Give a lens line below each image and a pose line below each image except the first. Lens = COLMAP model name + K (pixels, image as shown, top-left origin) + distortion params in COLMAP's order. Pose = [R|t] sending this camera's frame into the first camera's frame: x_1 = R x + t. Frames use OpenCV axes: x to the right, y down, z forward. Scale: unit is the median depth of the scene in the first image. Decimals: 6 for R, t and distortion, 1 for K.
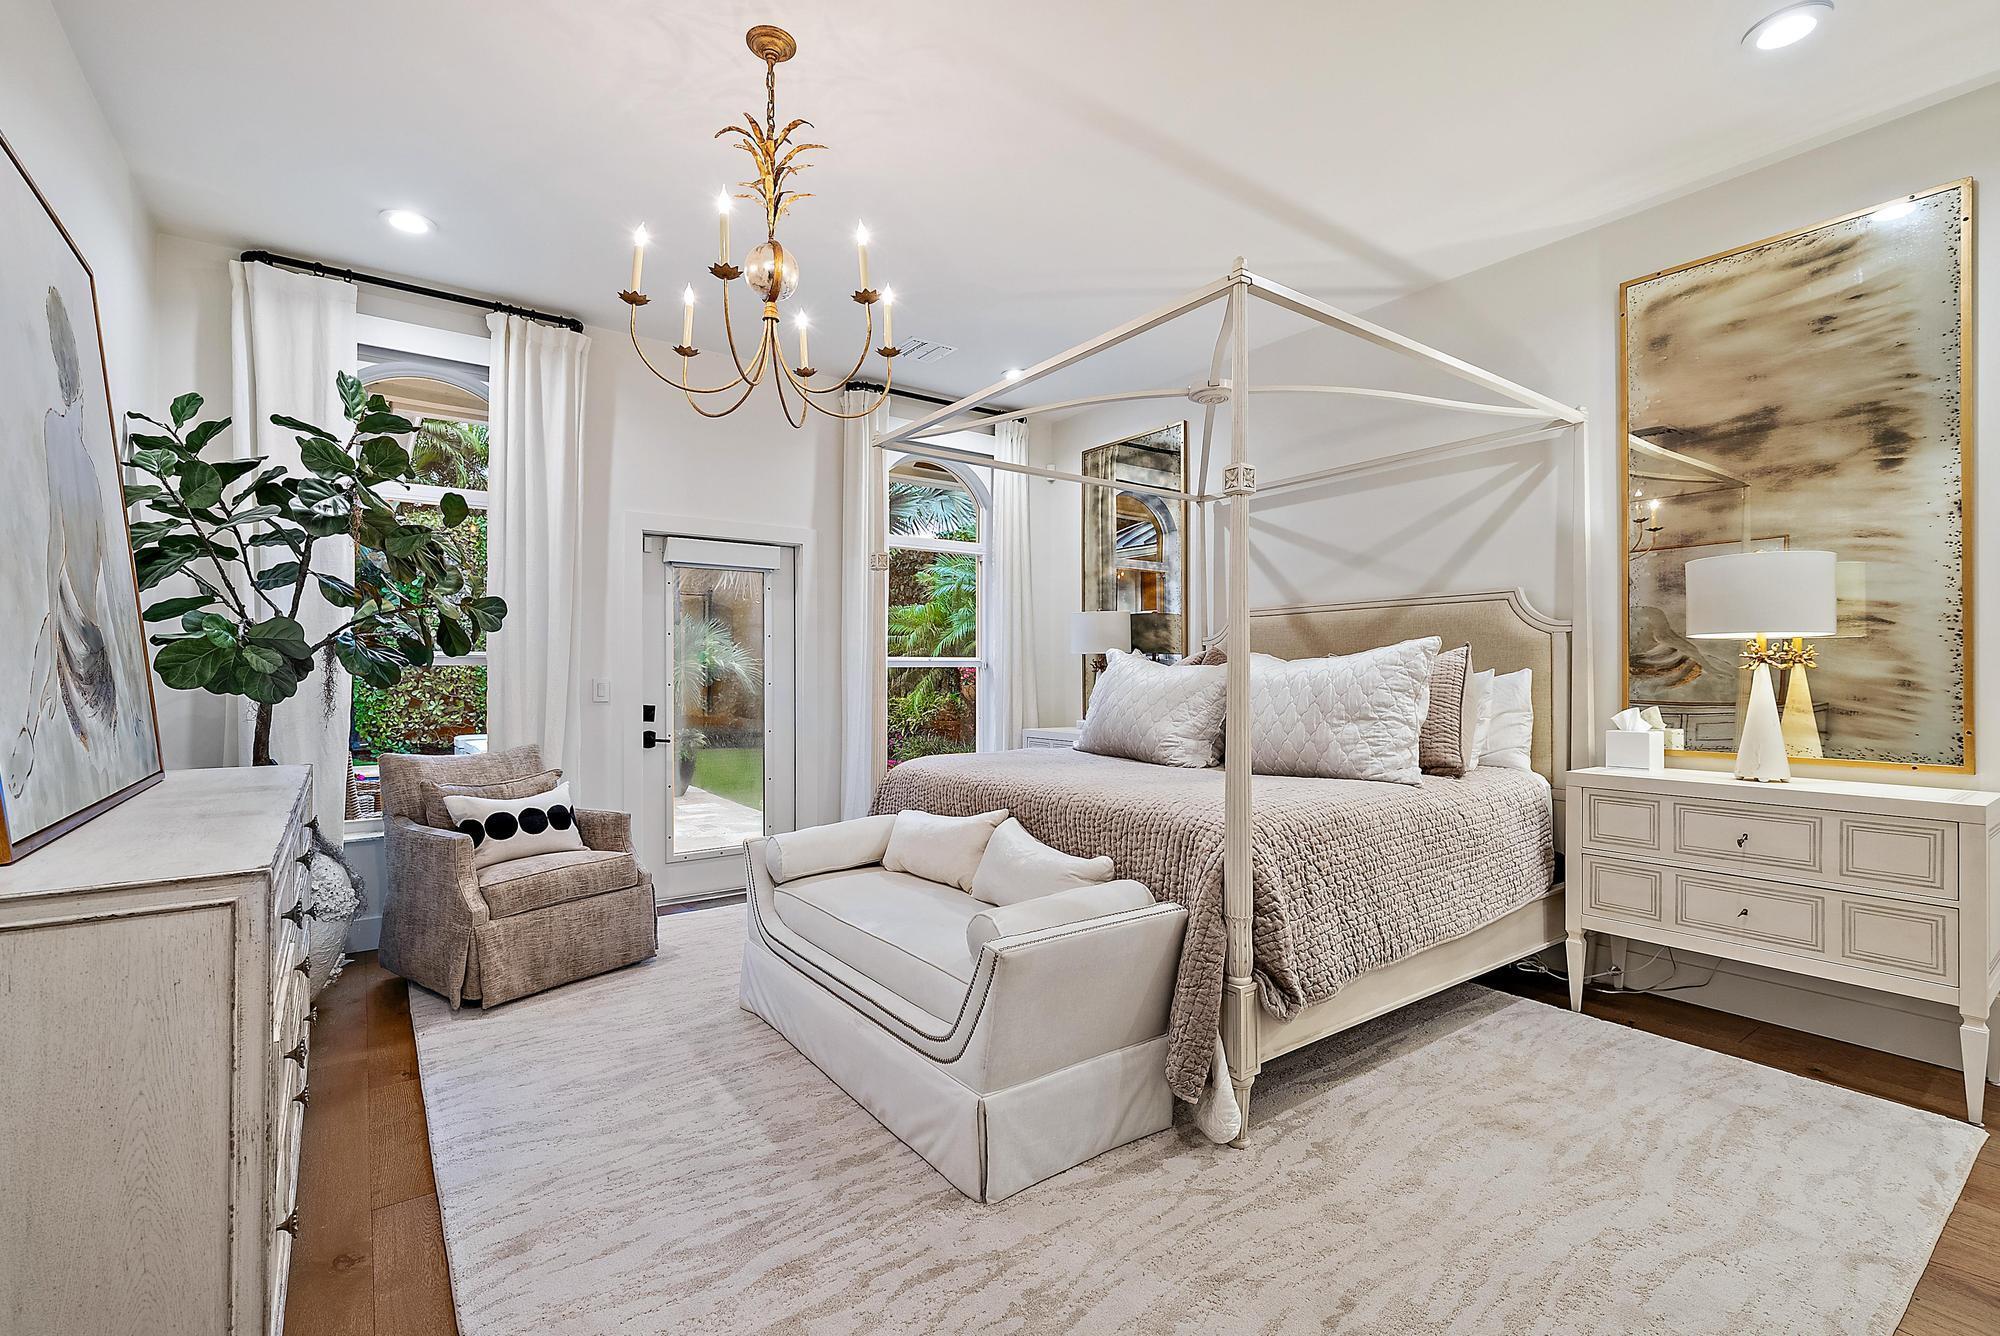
lens RADIAL K [[902.1, 0, 996.0], [0, 902.1, 666.5], [0, 0, 1]] dist [0.000575, -0.000176]
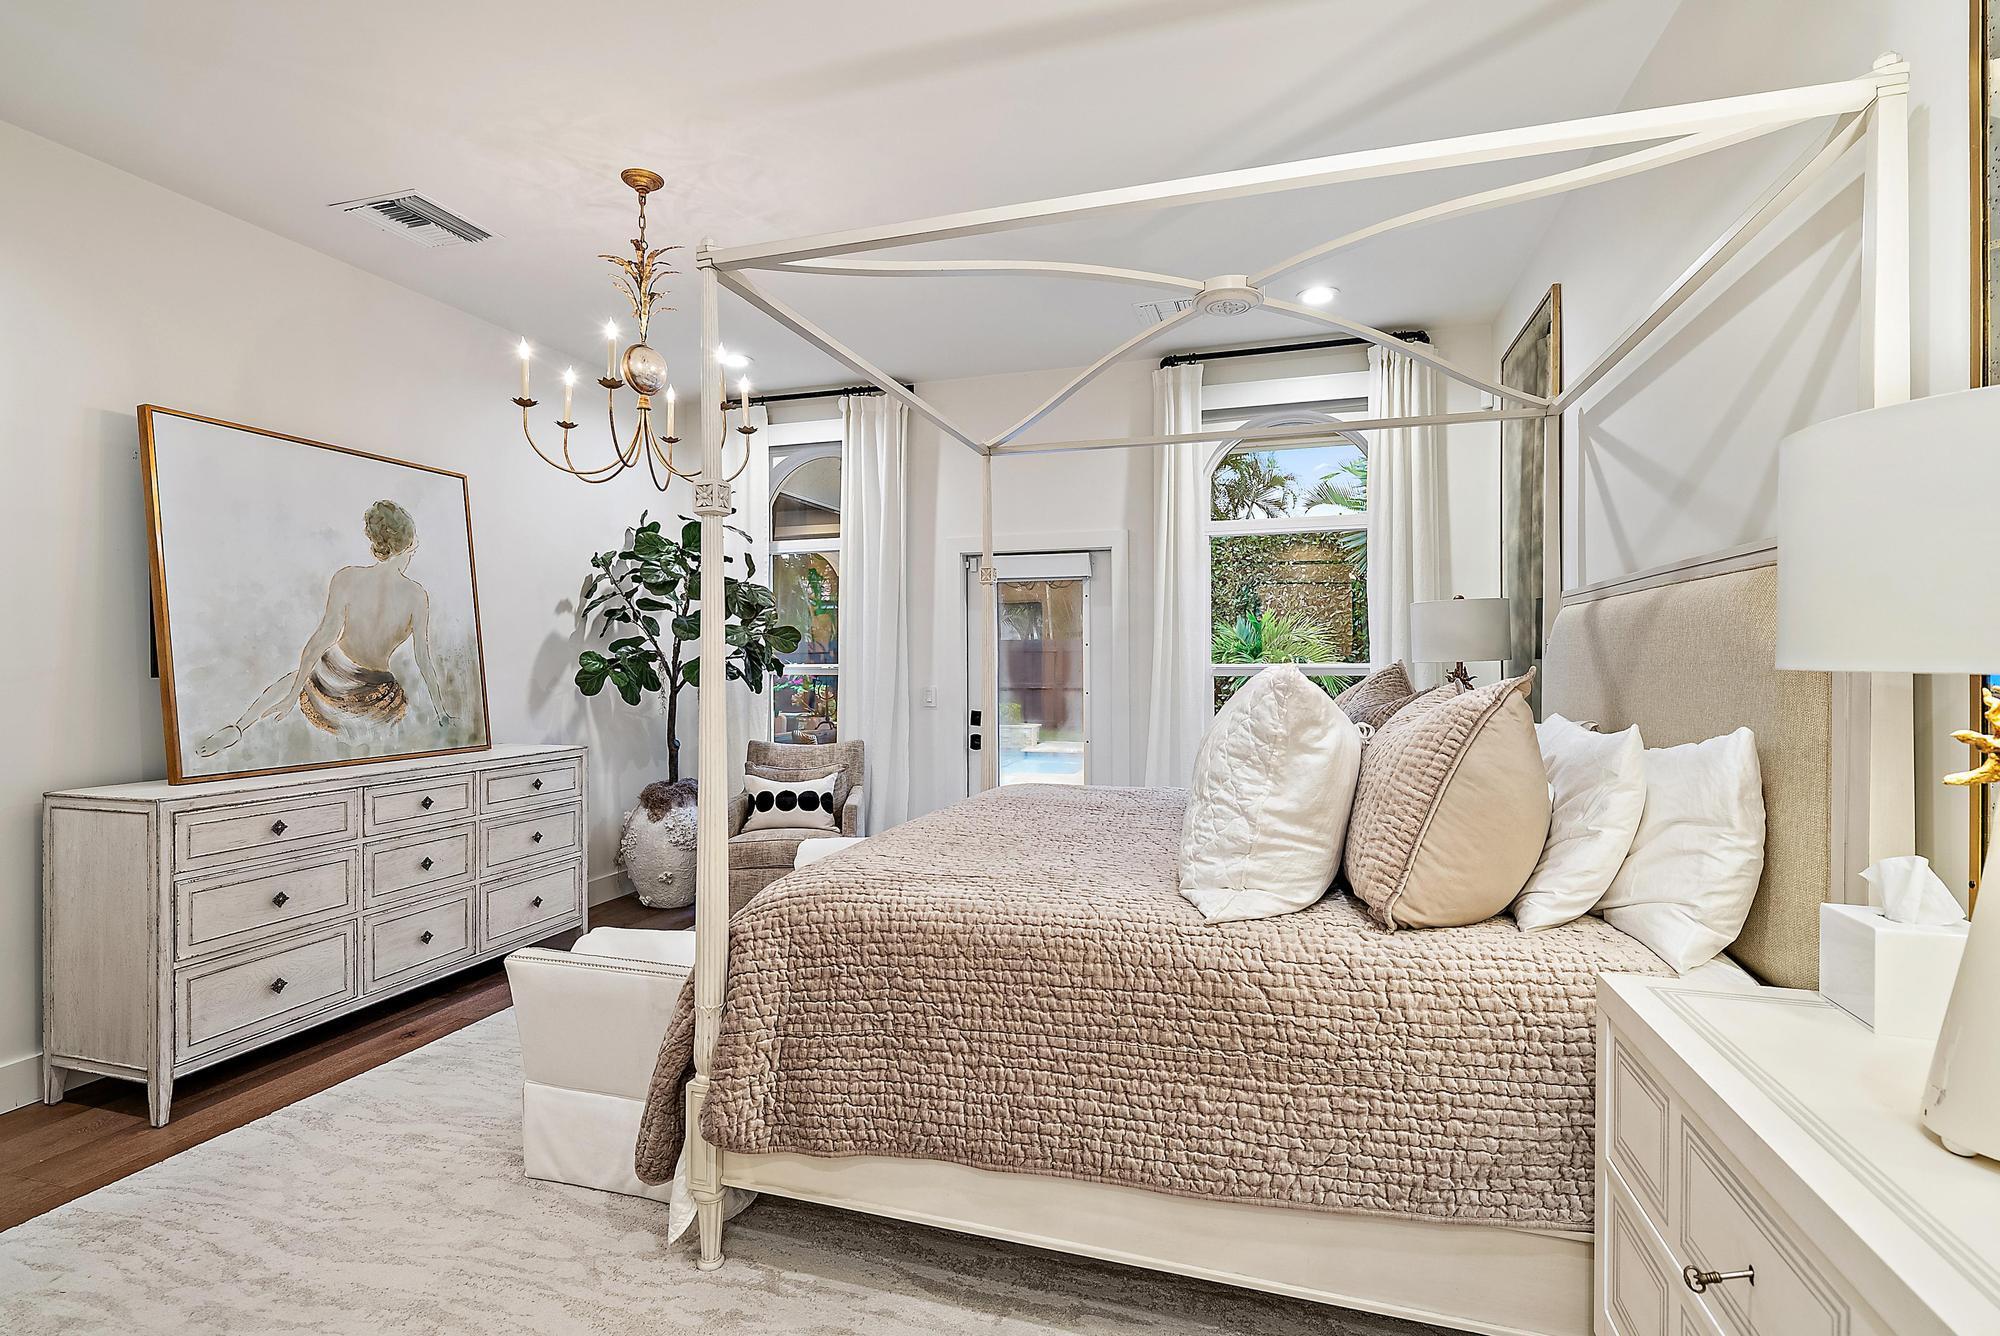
lens RADIAL K [[956.1, 0, 1005.8], [0, 956.1, 668.0], [0, 0, 1]] dist [-0.000742, -0.000197]
pose [[0.588292, 0.014096, -0.808526, 0.746194], [0.007198, 0.999717, 0.022666, -0.045687], [0.808616, -0.019154, 0.588024, 0.437648]]
